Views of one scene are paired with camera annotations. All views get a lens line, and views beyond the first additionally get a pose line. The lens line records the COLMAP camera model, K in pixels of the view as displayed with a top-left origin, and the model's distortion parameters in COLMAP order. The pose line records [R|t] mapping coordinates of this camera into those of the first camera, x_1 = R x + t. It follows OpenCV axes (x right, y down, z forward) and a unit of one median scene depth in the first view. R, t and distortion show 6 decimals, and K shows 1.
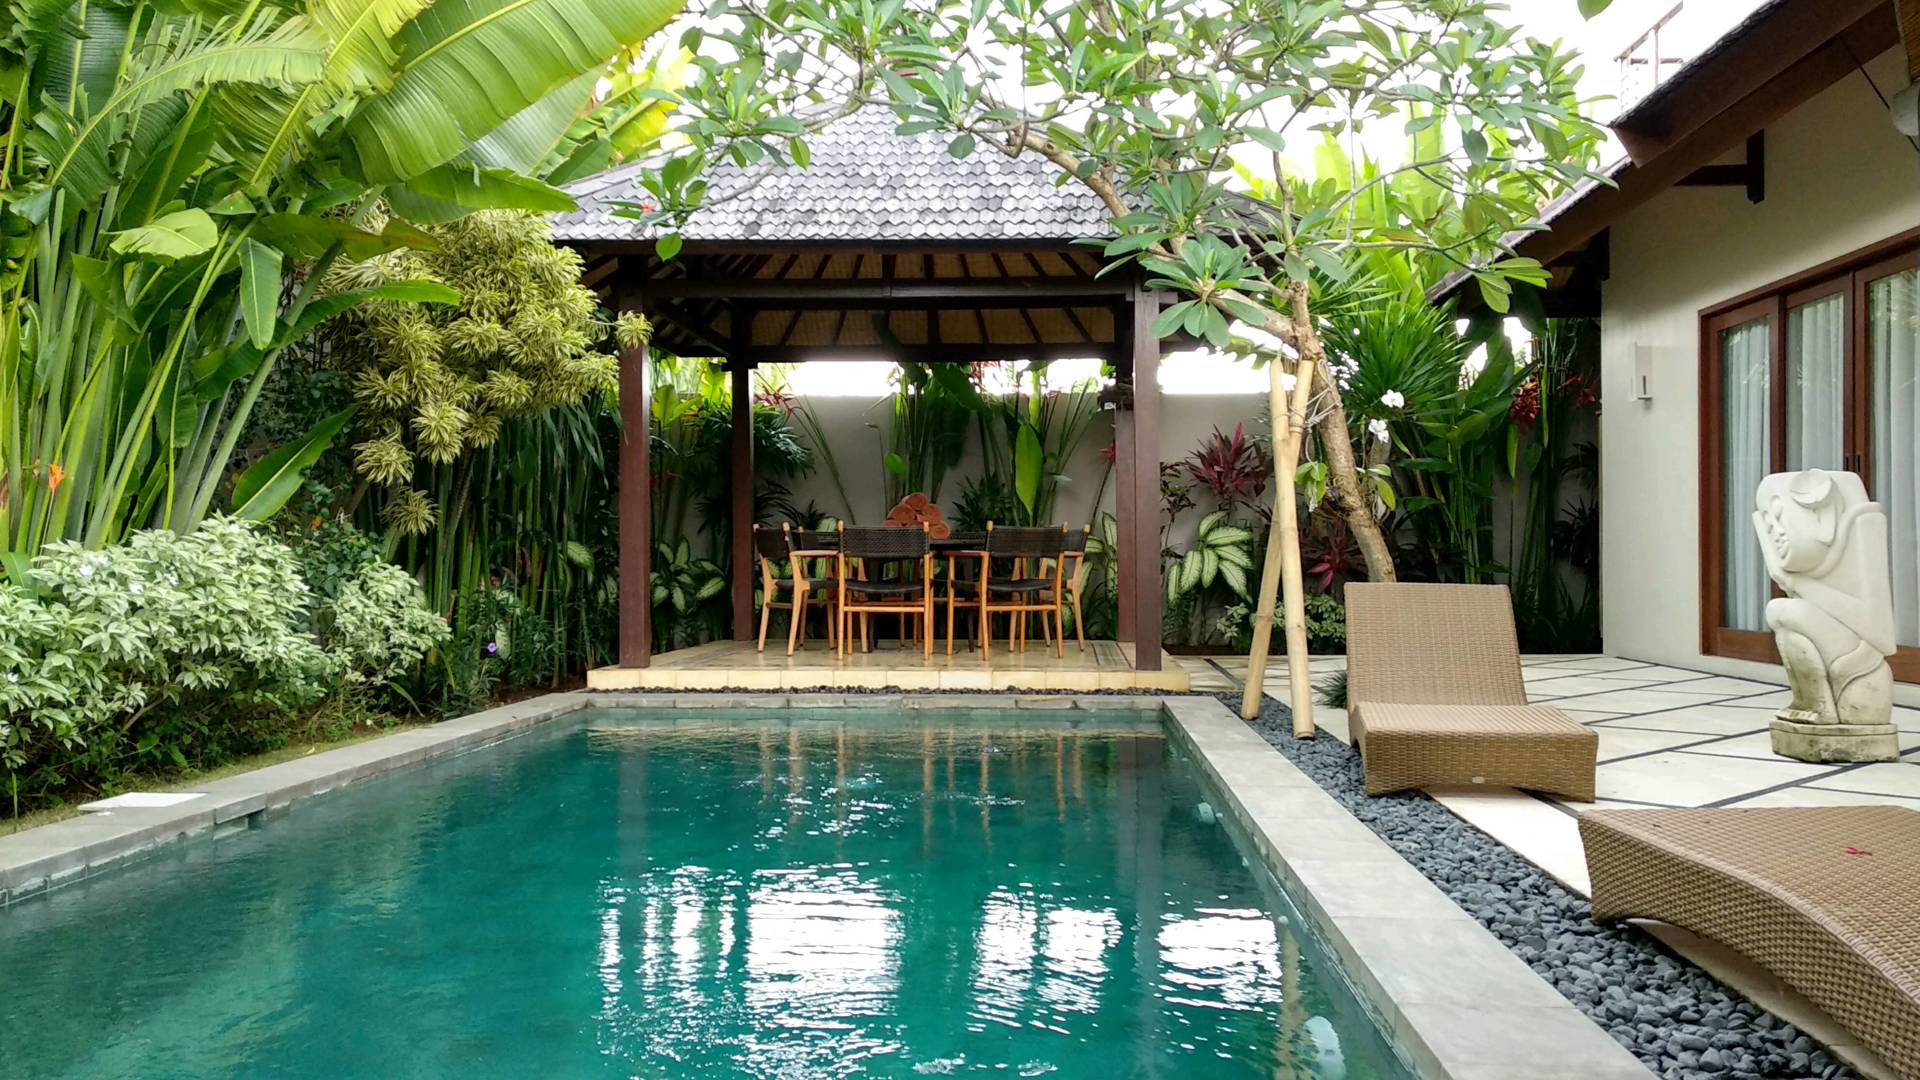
lens RADIAL K [[1522.1, 0, 960.5], [0, 1522.1, 542.5], [0, 0, 1]] dist [0.053825, -0.020755]
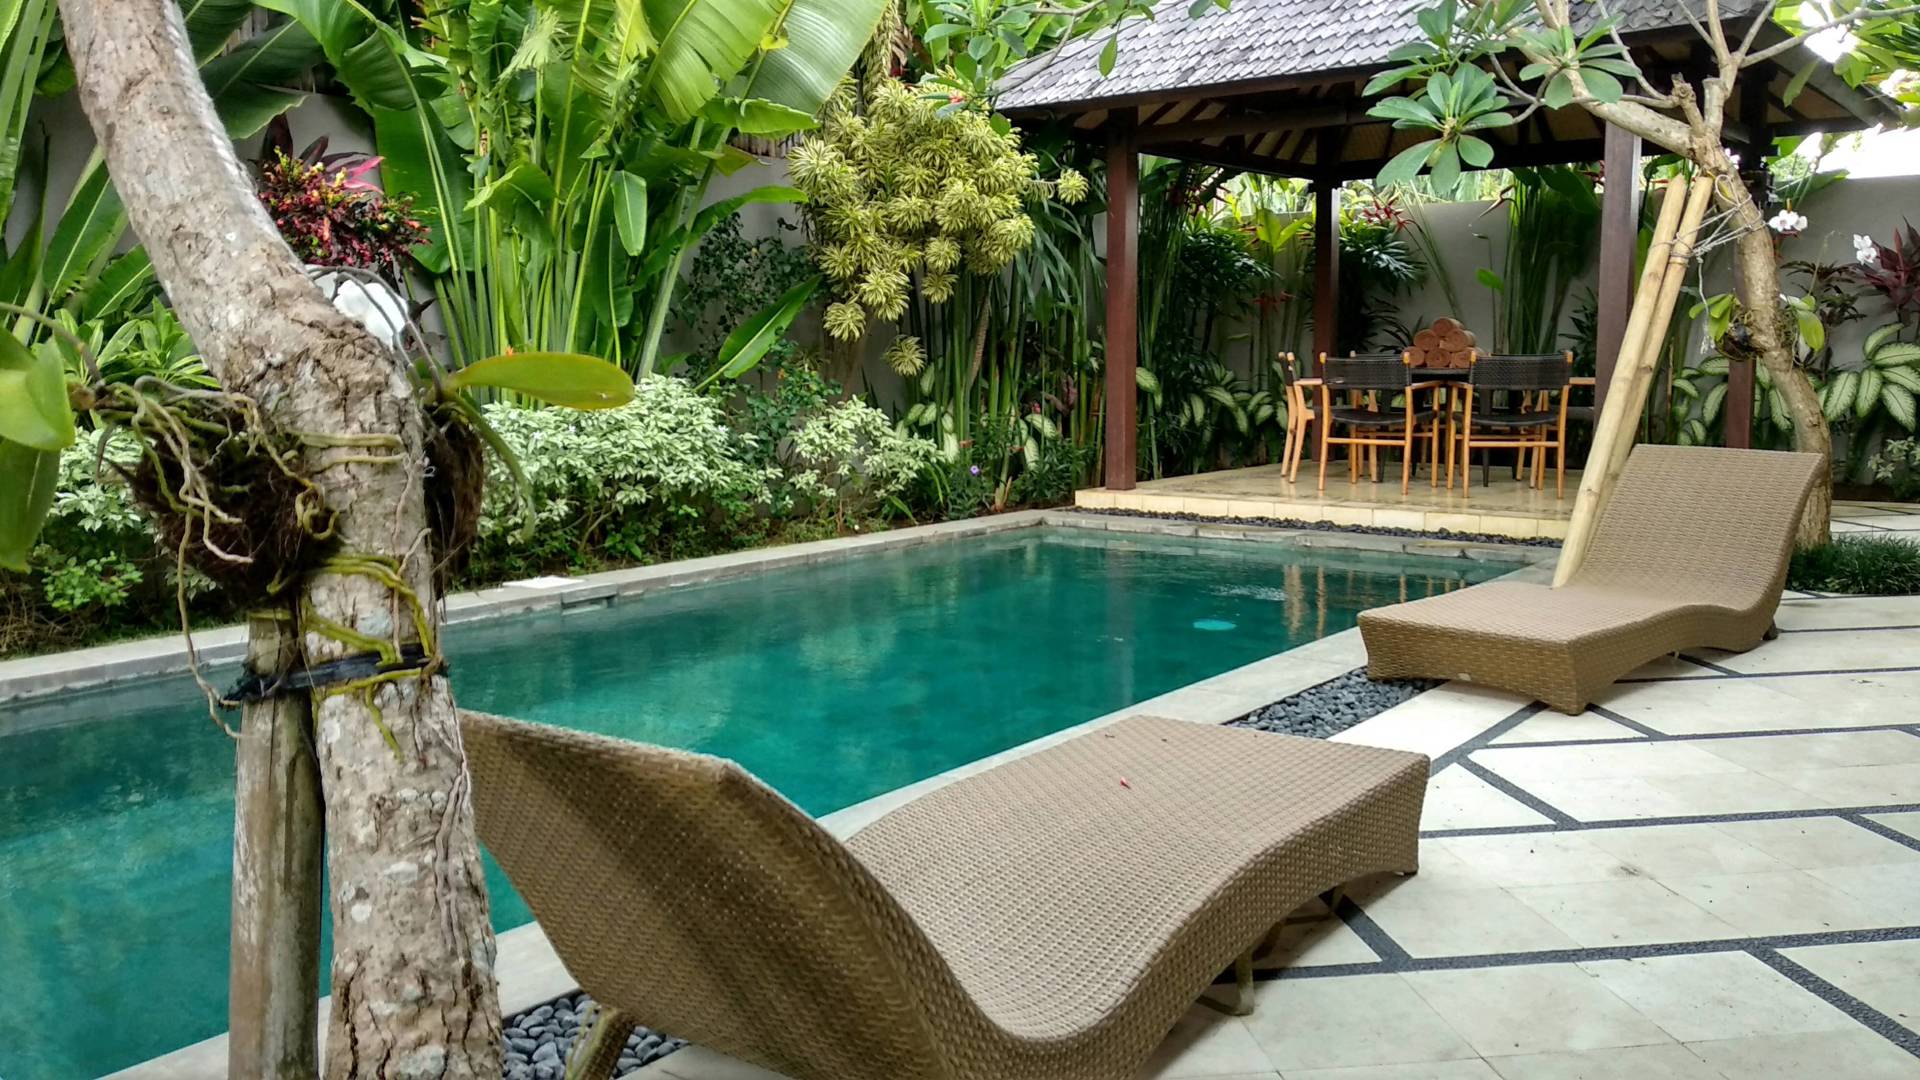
lens RADIAL K [[1522.1, 0, 963.3], [0, 1522.1, 535.6], [0, 0, 1]] dist [0.053825, -0.020755]
pose [[0.821481, 0.064351, -0.566593, 0.381489], [0.013300, 0.991180, 0.131856, -0.038443], [0.570080, -0.115853, 0.813380, 0.036020]]
